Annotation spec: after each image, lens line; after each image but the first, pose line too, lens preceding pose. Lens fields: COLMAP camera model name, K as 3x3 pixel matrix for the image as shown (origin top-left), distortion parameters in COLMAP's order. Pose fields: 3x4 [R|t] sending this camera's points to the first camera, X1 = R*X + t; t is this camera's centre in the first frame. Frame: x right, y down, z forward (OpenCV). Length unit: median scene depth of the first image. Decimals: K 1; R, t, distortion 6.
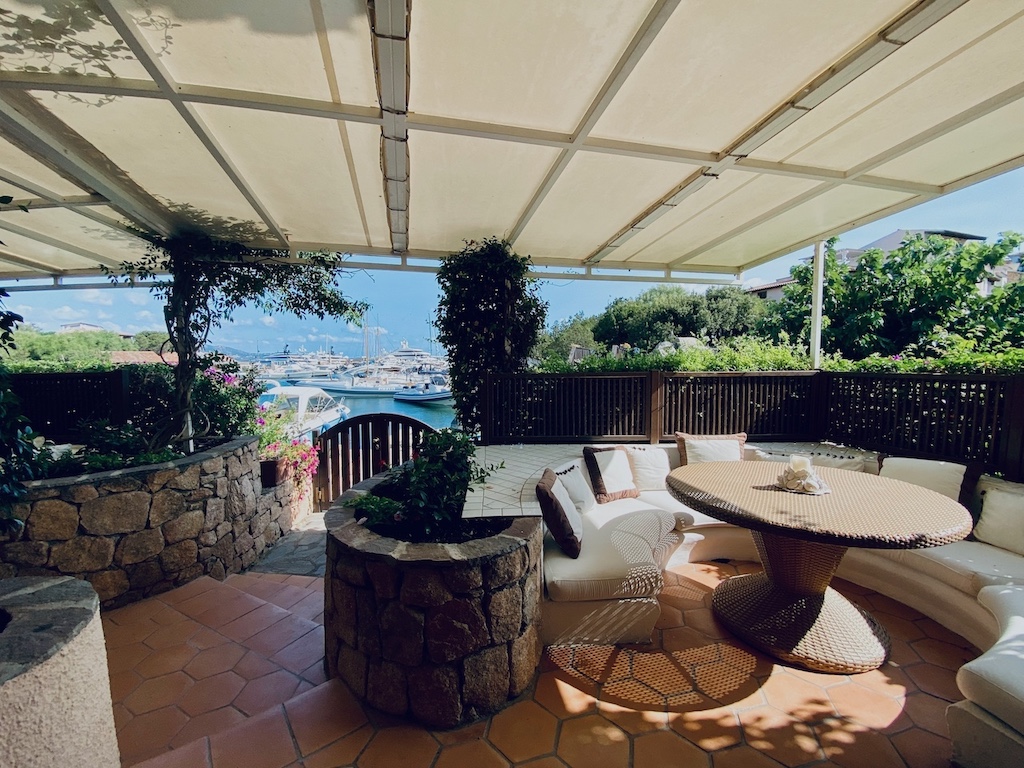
lens RADIAL K [[416.3, 0, 511.5], [0, 416.3, 388.0], [0, 0, 1]] dist [0.020691, -0.022671]
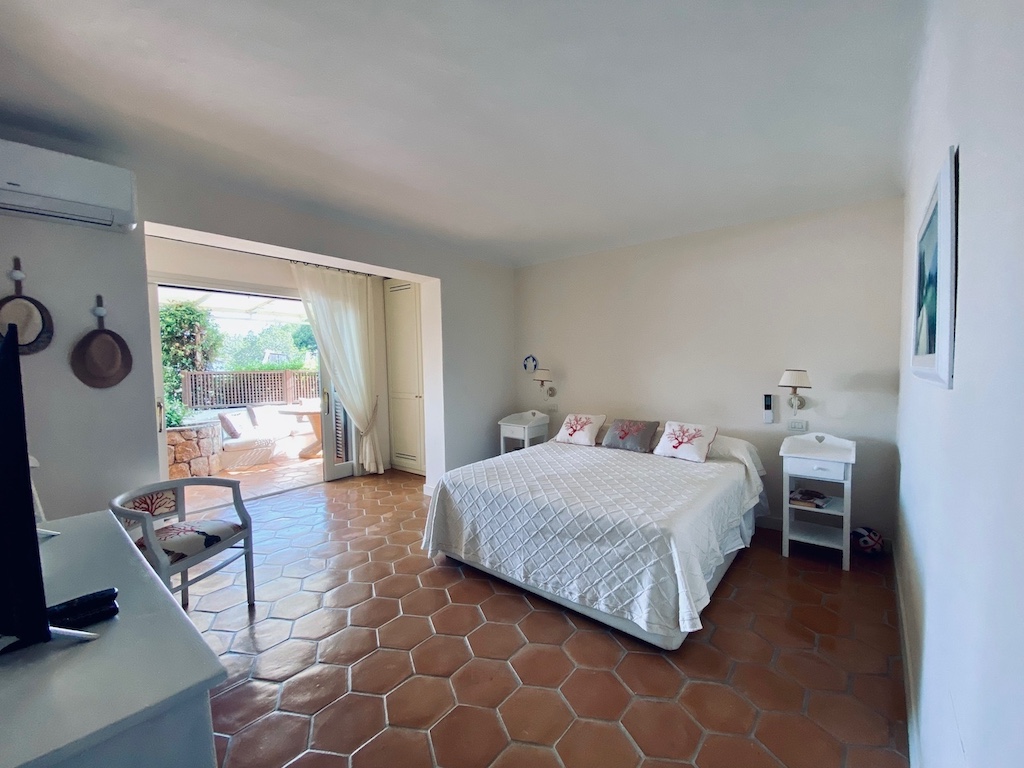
lens RADIAL K [[413.7, 0, 510.9], [0, 413.7, 386.2], [0, 0, 1]] dist [-0.001505, -0.000160]
pose [[0.791827, -0.035574, 0.609709, -0.040096], [0.044896, 0.998992, -0.000020, 0.101833], [-0.609093, 0.027389, 0.792625, -1.456387]]
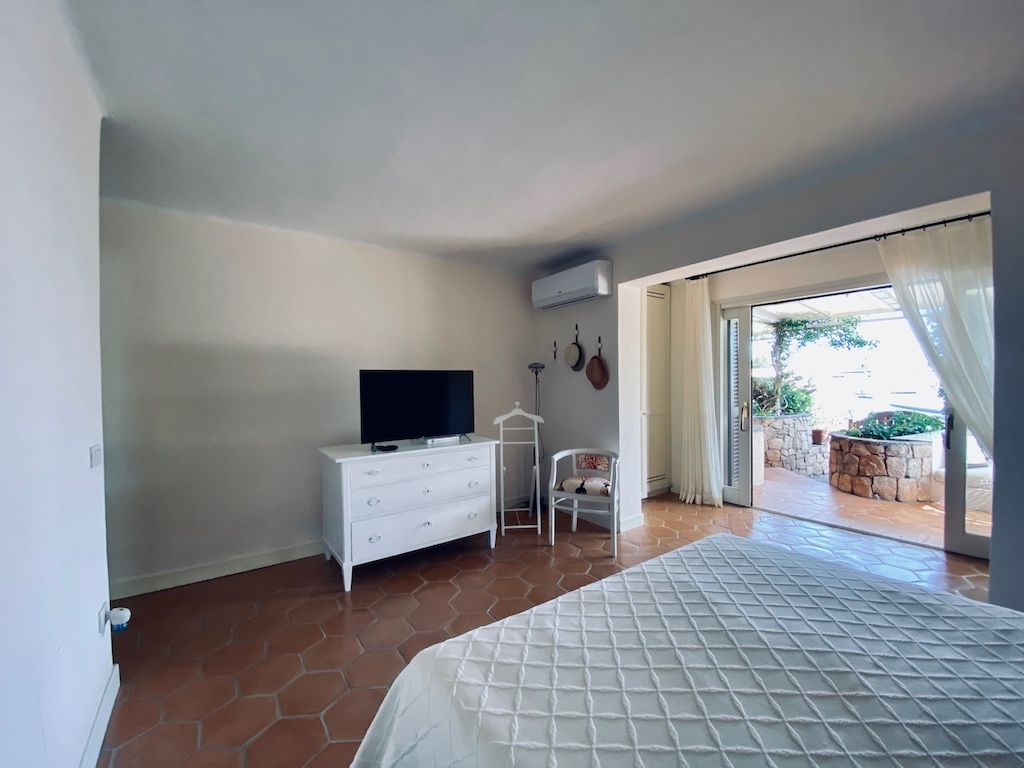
lens RADIAL K [[416.3, 0, 511.5], [0, 416.3, 388.0], [0, 0, 1]] dist [0.020691, -0.022671]
pose [[0.367842, 0.018205, -0.929710, 0.810820], [-0.051442, 0.998676, -0.000798, 0.085529], [0.928464, 0.048120, 0.368291, -1.197687]]
